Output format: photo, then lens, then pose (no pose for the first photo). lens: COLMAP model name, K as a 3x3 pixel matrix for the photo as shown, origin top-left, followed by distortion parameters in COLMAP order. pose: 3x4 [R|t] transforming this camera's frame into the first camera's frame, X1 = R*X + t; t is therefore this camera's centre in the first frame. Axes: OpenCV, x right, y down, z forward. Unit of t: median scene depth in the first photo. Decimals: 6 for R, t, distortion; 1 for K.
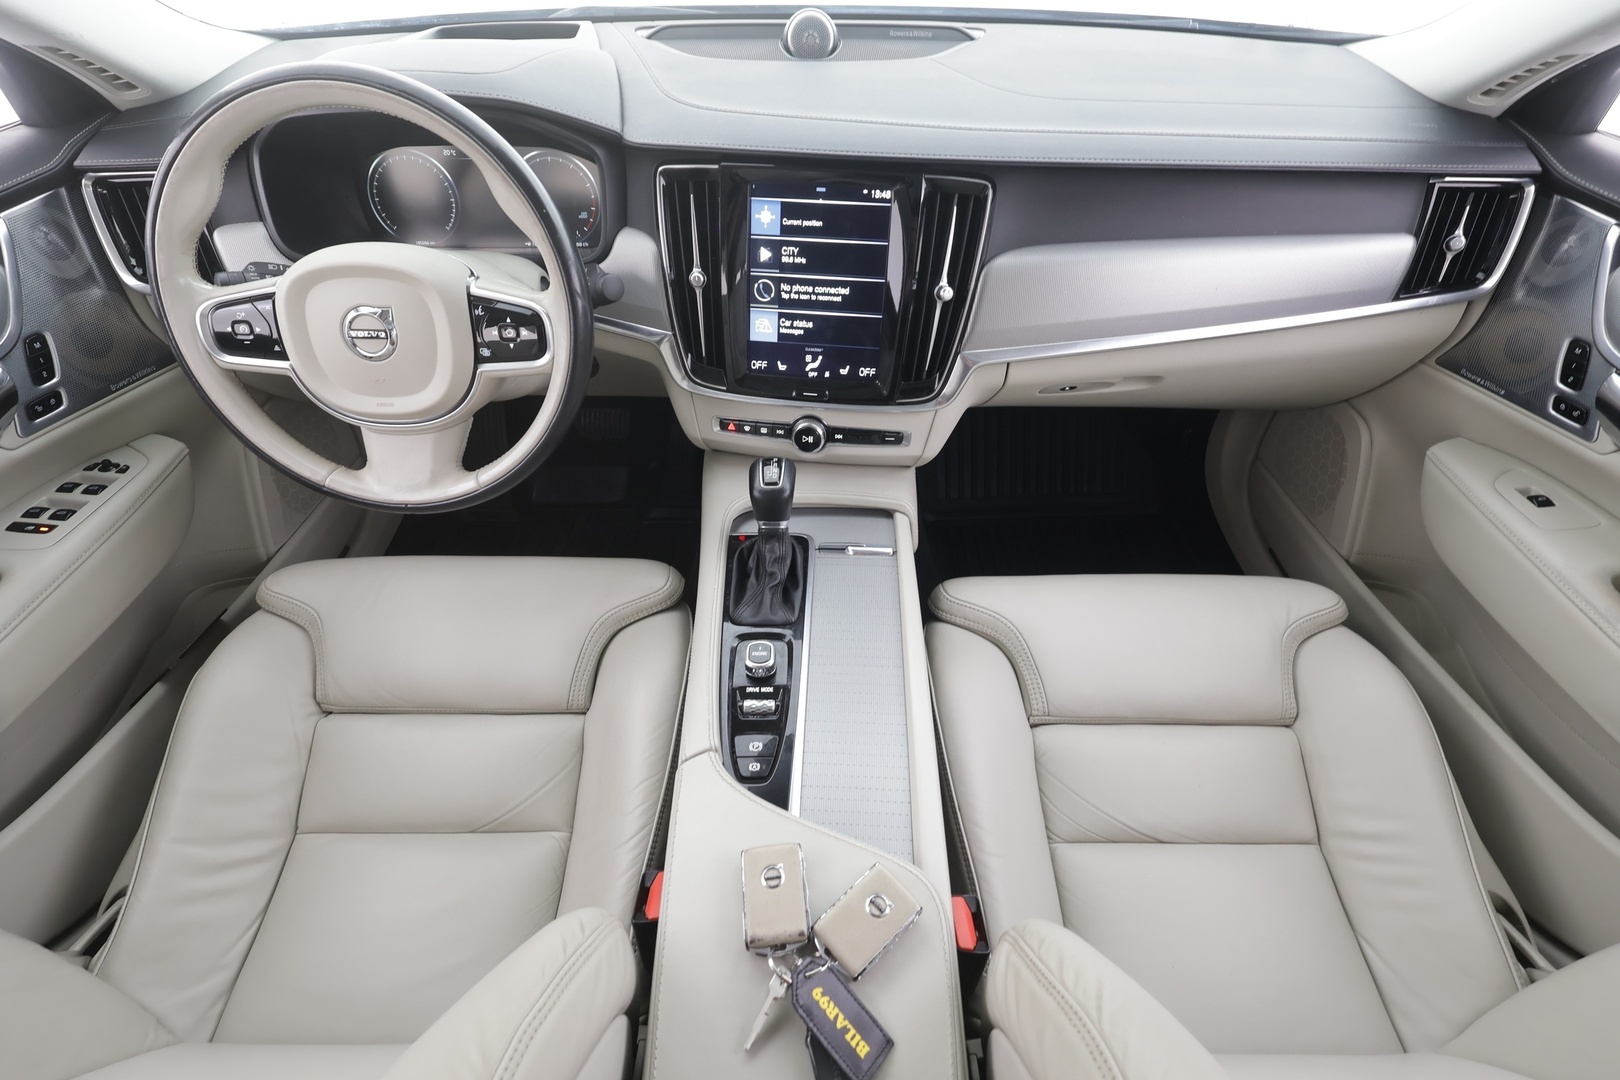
lens RADIAL K [[745.1, 0, 809.5], [0, 745.1, 539.6], [0, 0, 1]] dist [-0.001699, 0.002447]
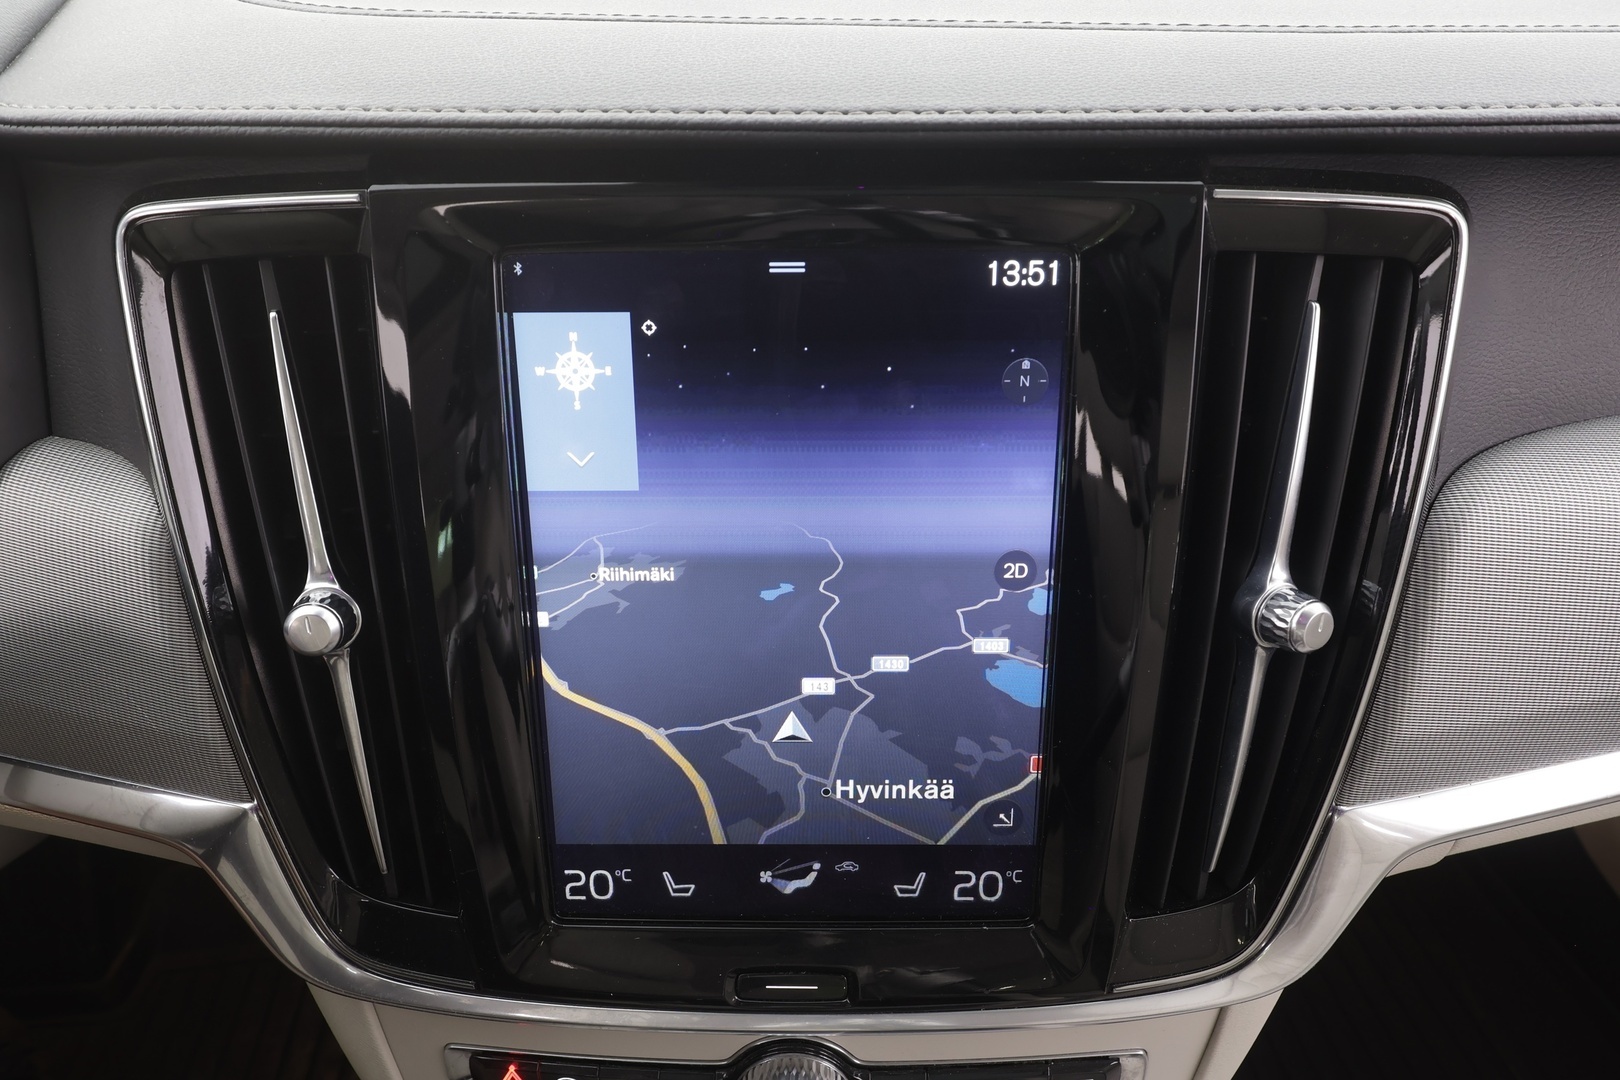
lens RADIAL K [[961.1, 0, 801.6], [0, 961.1, 552.2], [0, 0, 1]] dist [0.010147, -0.004800]
pose [[0.993588, -0.073460, 0.085941, -0.013974], [0.086692, 0.982965, -0.162061, -0.306326], [-0.072572, 0.168473, 0.983031, 0.661934]]
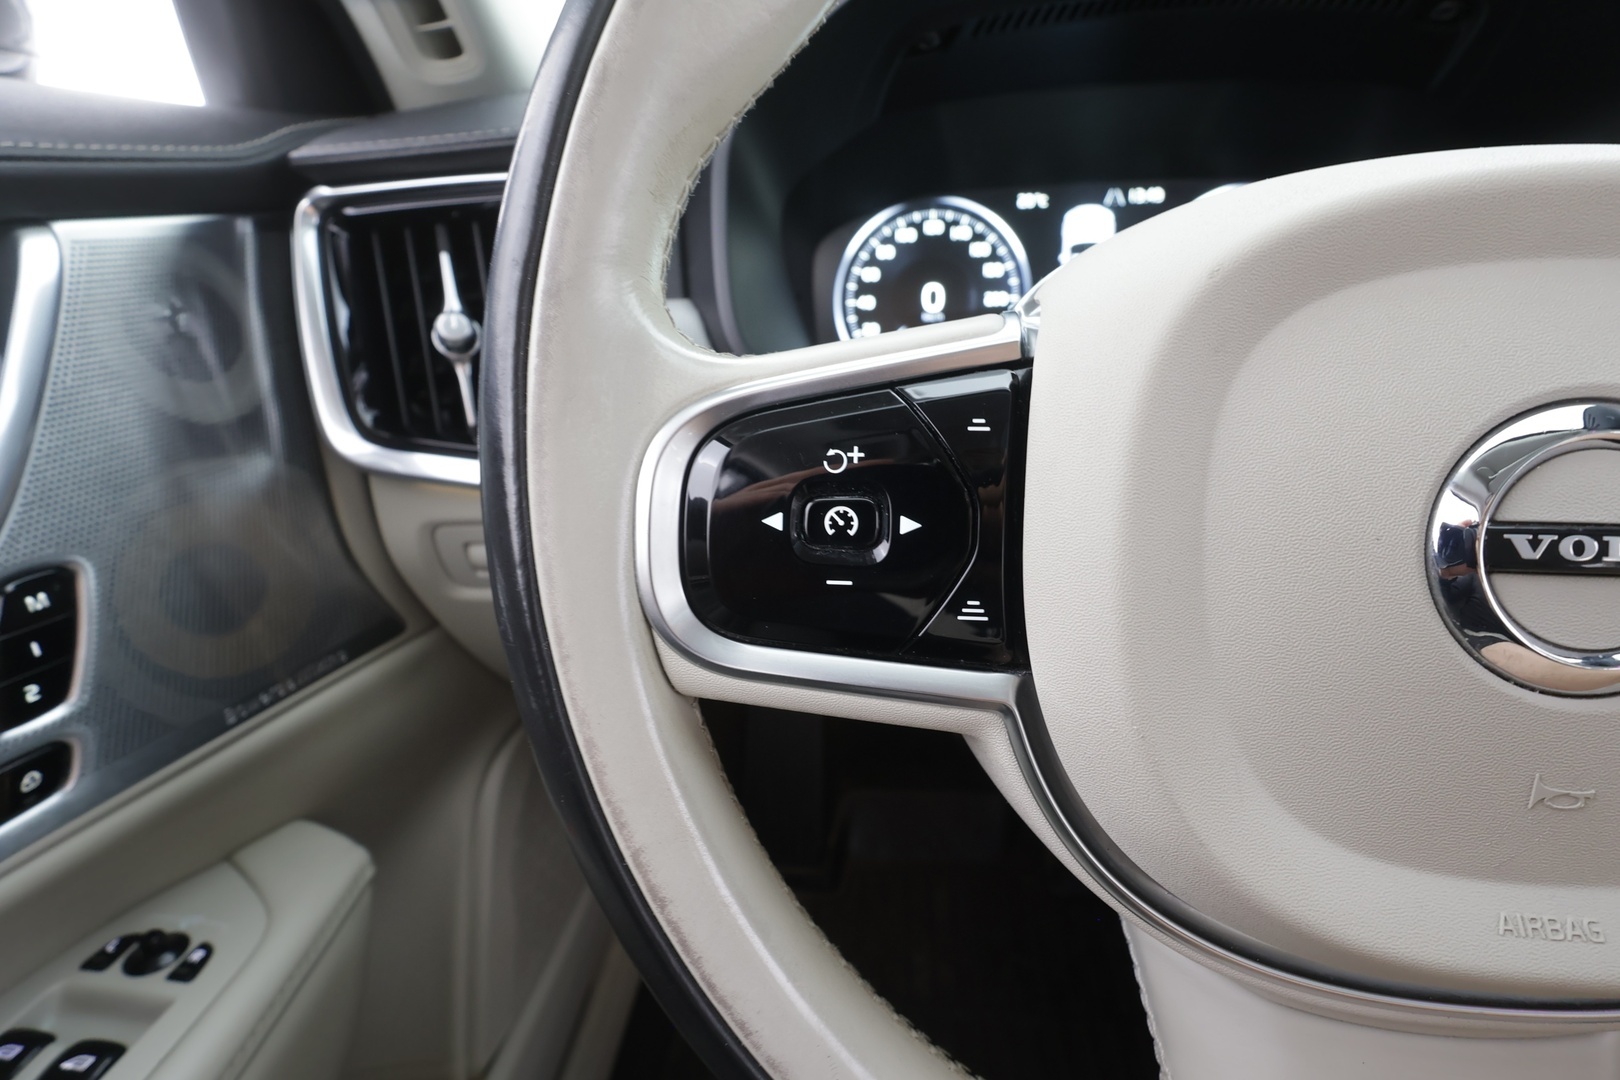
lens RADIAL K [[745.1, 0, 807.1], [0, 745.1, 553.6], [0, 0, 1]] dist [-0.001699, 0.002447]
pose [[0.992728, -0.000706, -0.120380, -0.631956], [-0.036425, 0.951348, -0.305957, -0.178853], [0.114739, 0.308116, 0.944404, 0.678451]]
